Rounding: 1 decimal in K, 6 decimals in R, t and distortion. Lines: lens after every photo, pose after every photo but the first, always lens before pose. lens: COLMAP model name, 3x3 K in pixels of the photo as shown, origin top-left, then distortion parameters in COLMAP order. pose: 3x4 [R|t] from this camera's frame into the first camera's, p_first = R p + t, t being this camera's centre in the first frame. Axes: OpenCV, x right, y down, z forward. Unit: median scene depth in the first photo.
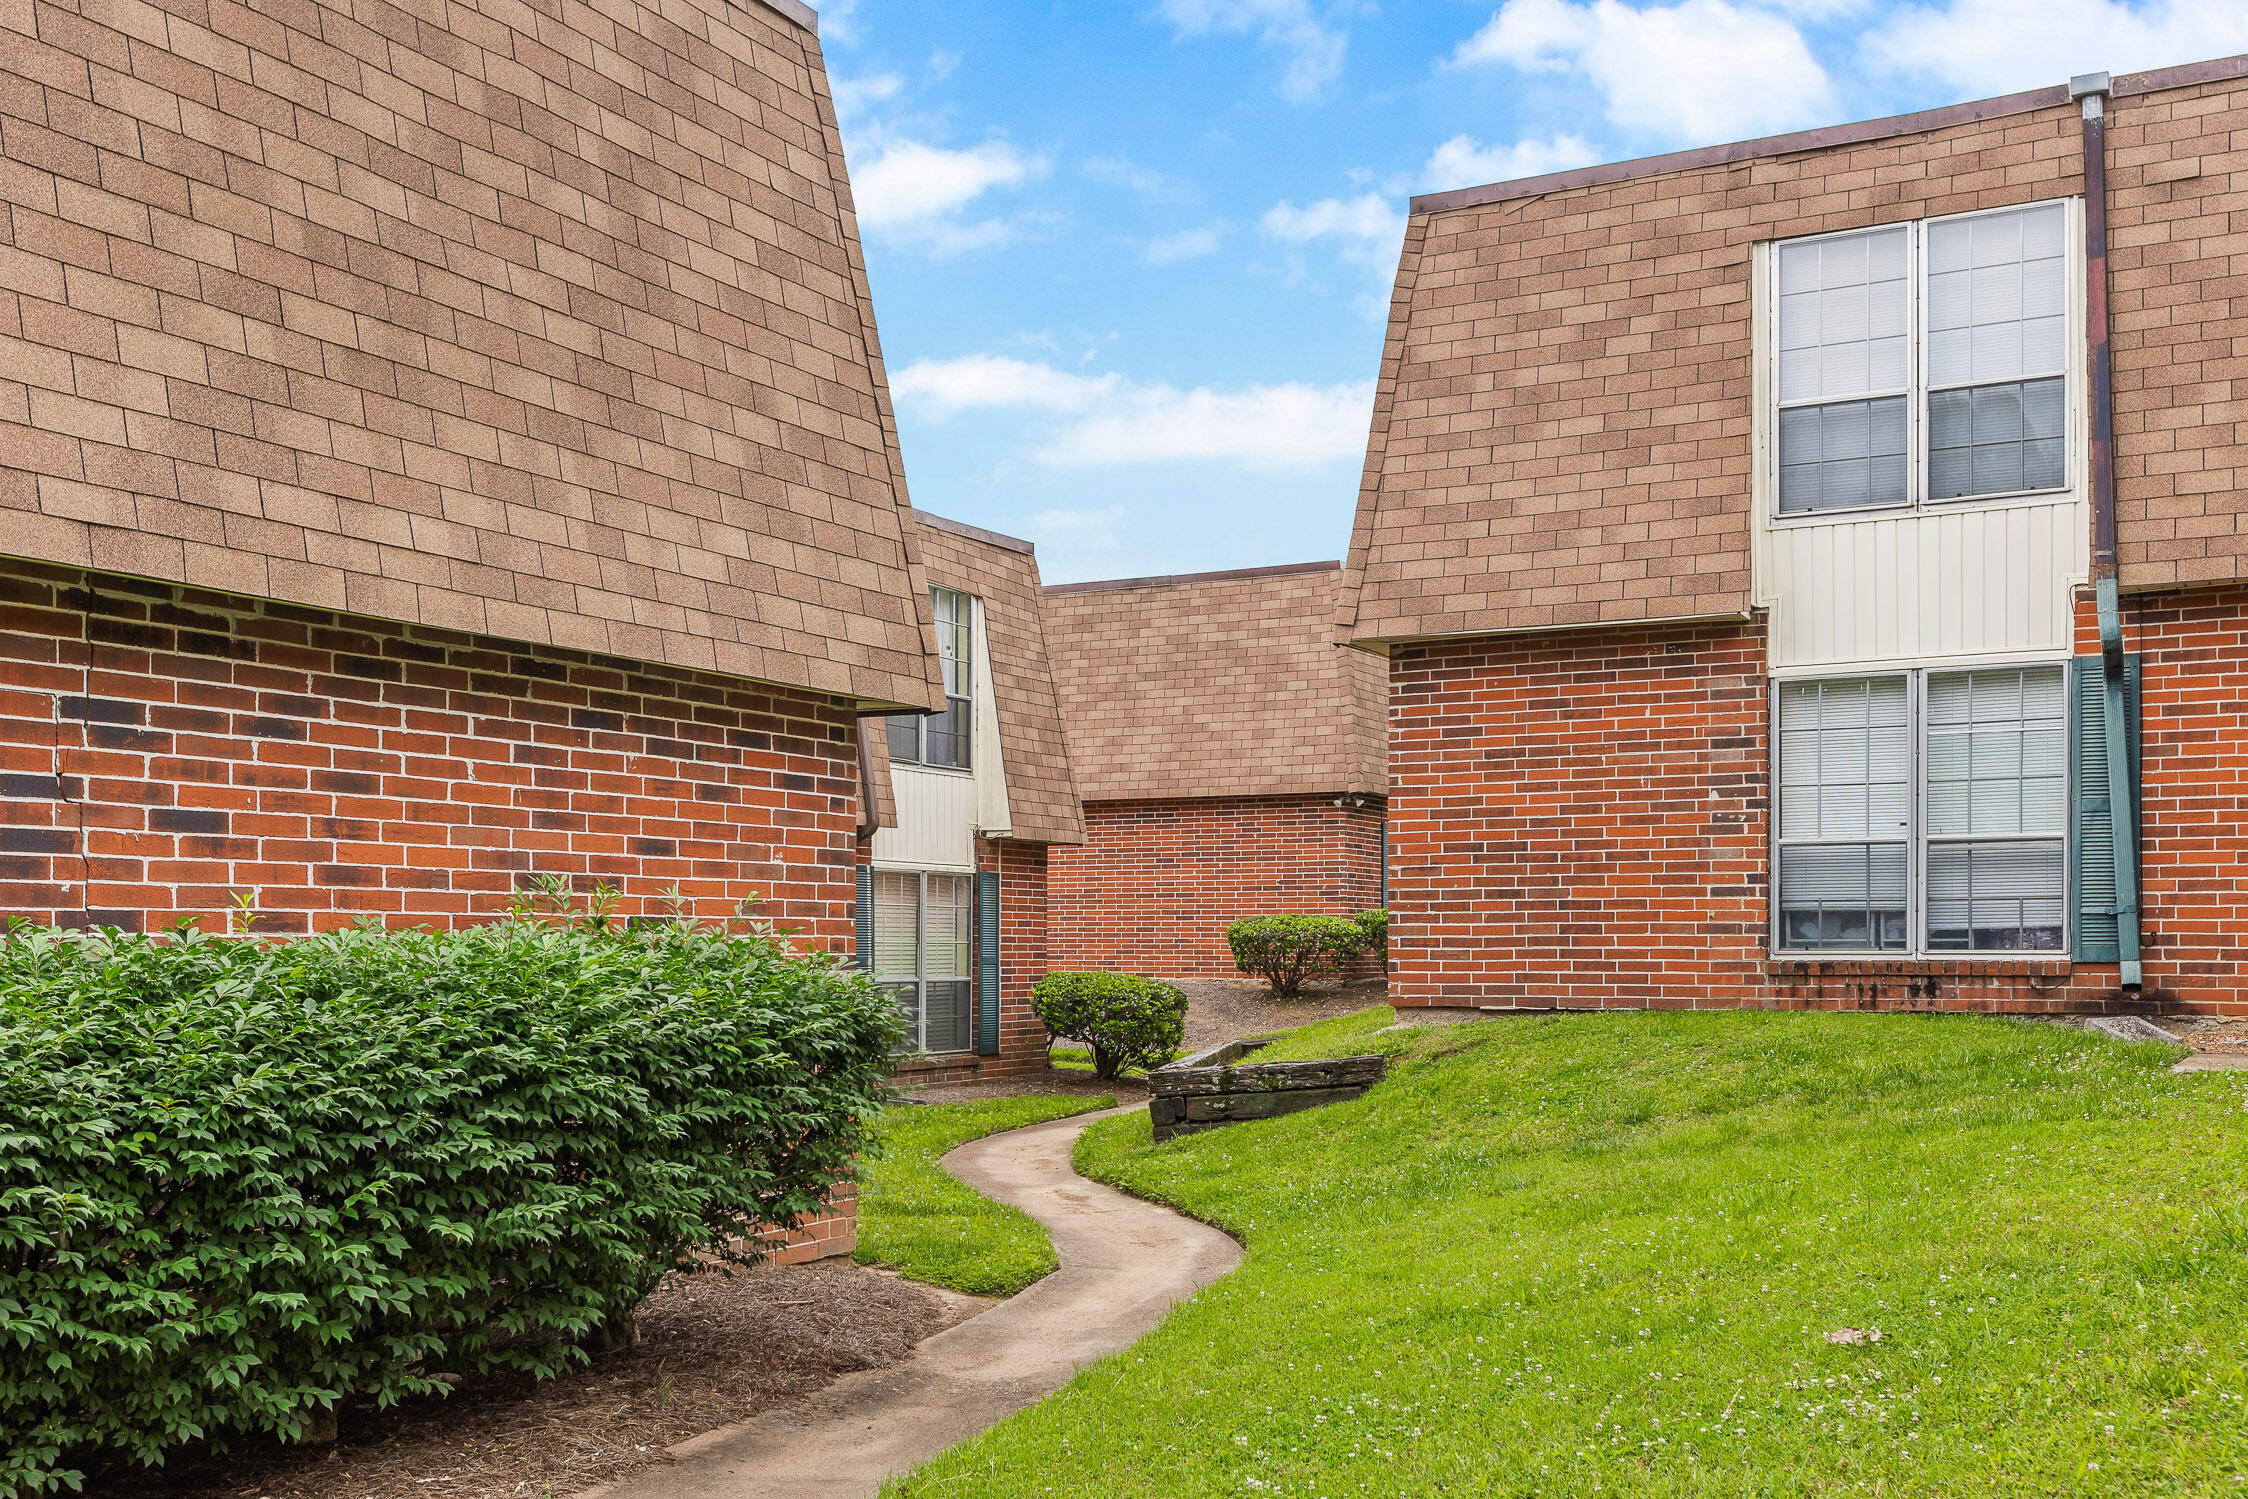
lens RADIAL K [[2225.6, 0, 1123.1], [0, 2225.6, 939.8], [0, 0, 1]] dist [0.006297, 0.001659]
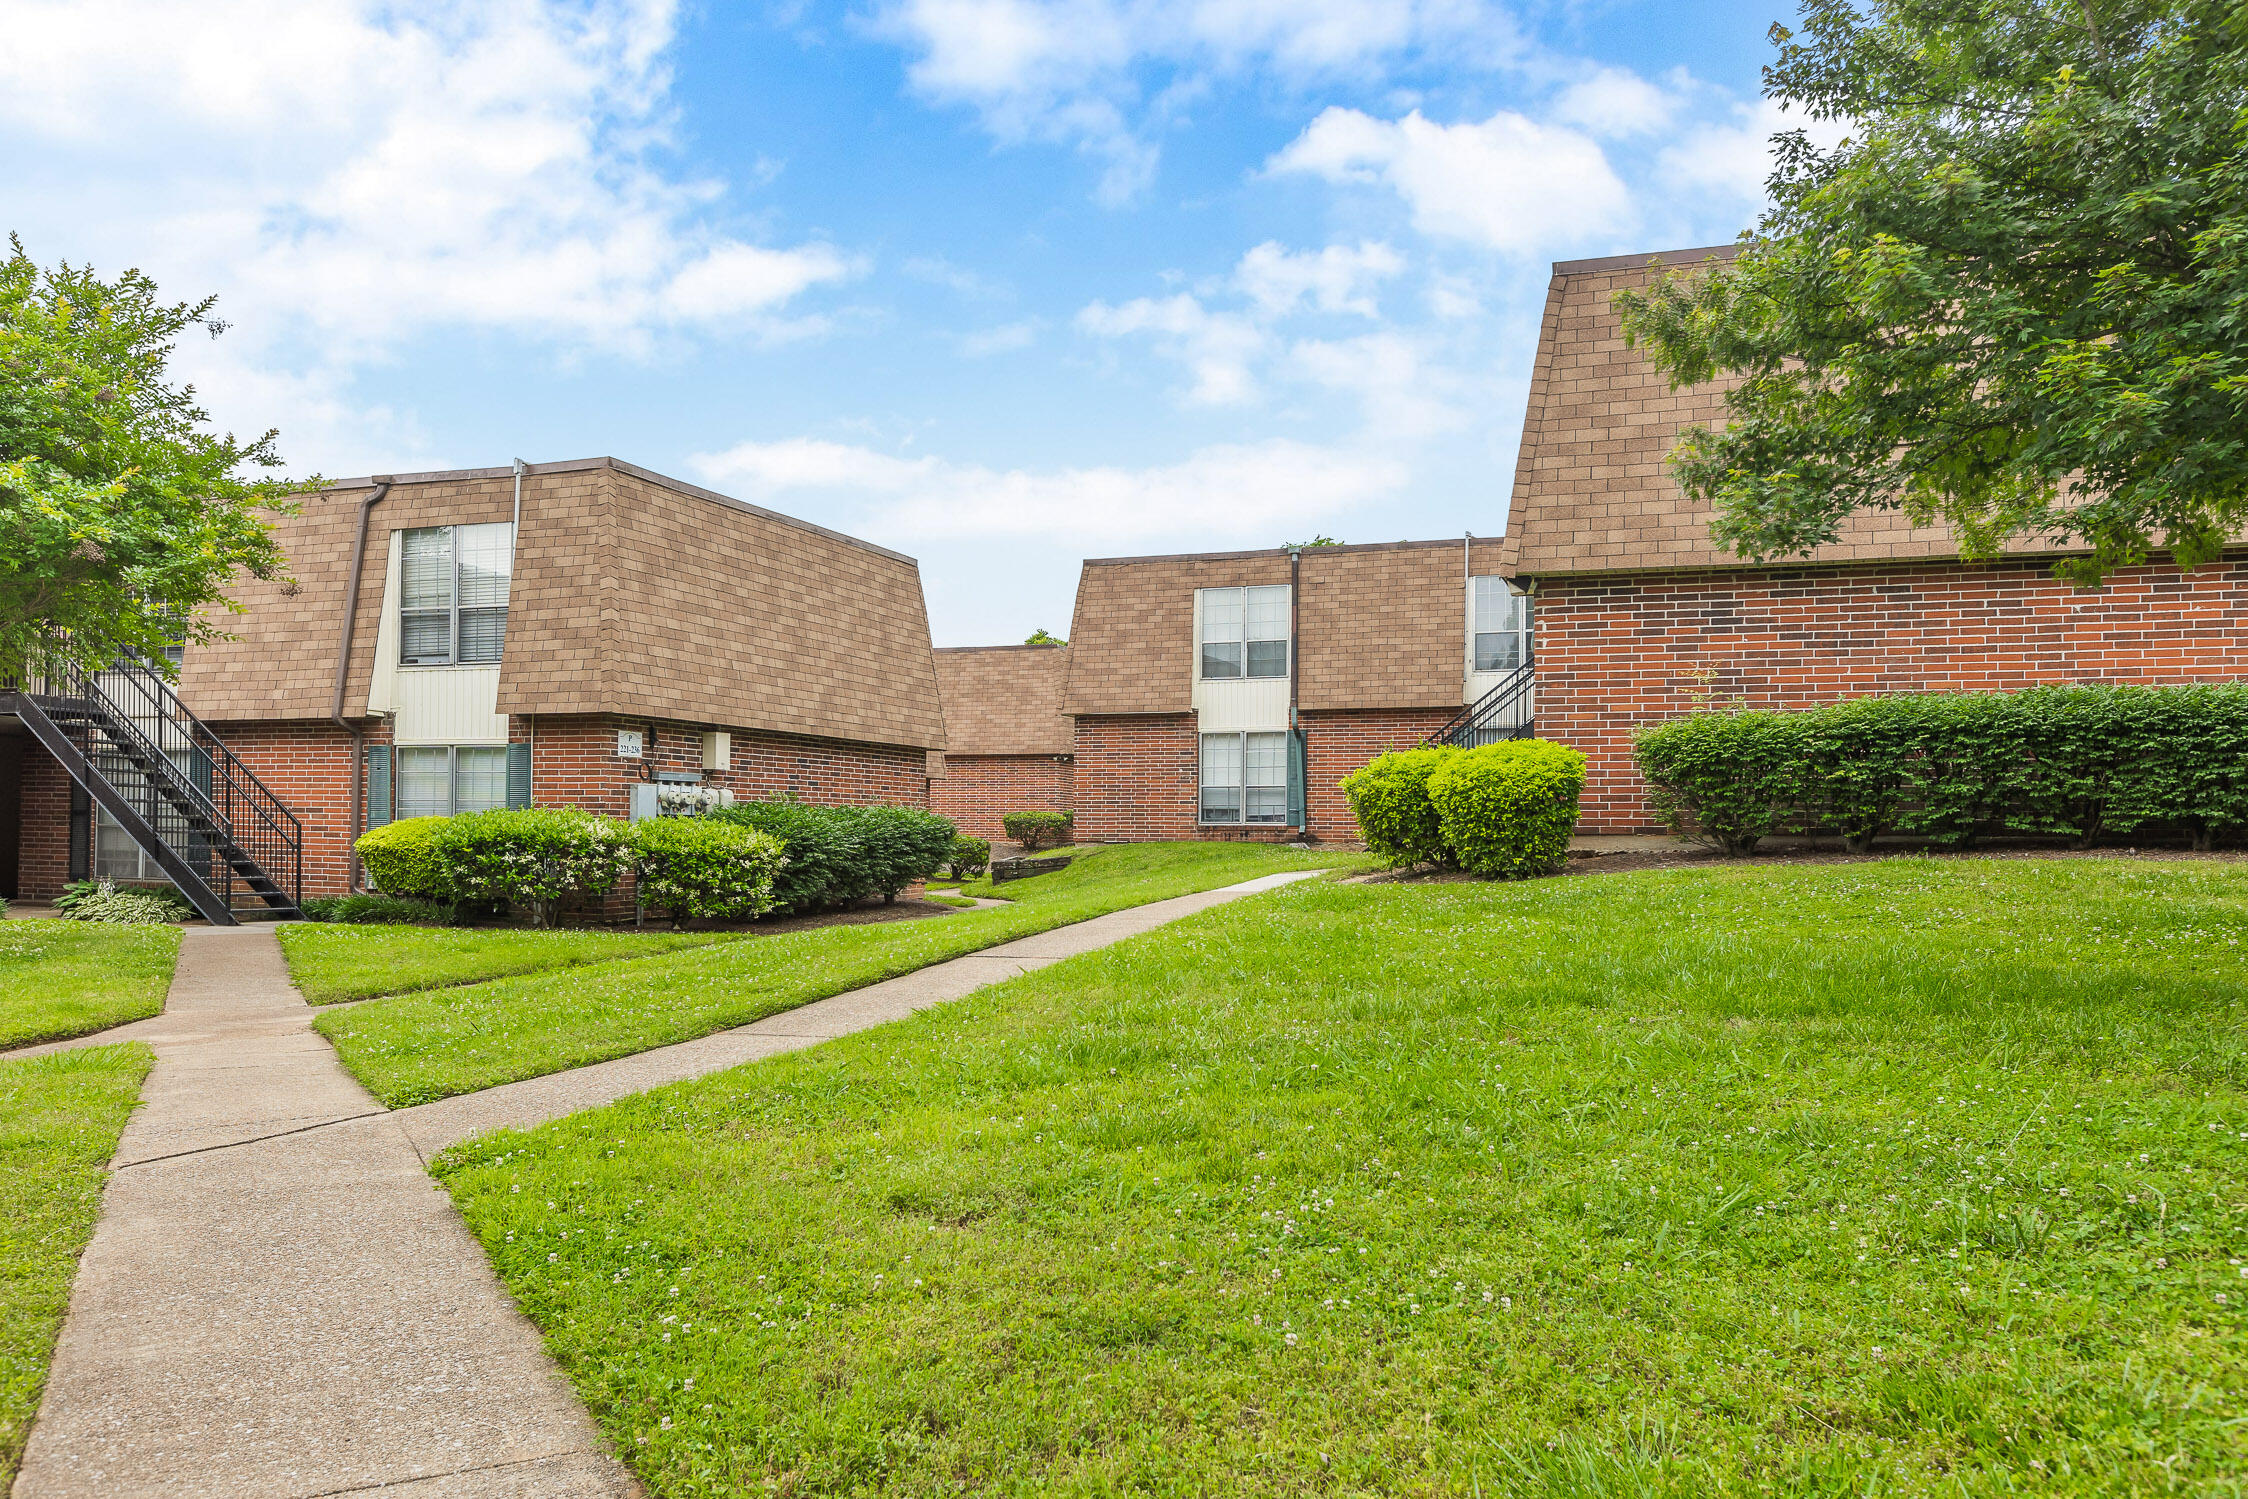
lens RADIAL K [[1754.4, 0, 1128.4], [0, 1754.4, 831.4], [0, 0, 1]] dist [-0.004422, 0.001980]
pose [[0.990177, 0.008626, 0.139555, -0.138691], [-0.008148, 0.999959, -0.003993, 0.028286], [-0.139583, 0.002817, 0.990206, -1.371089]]
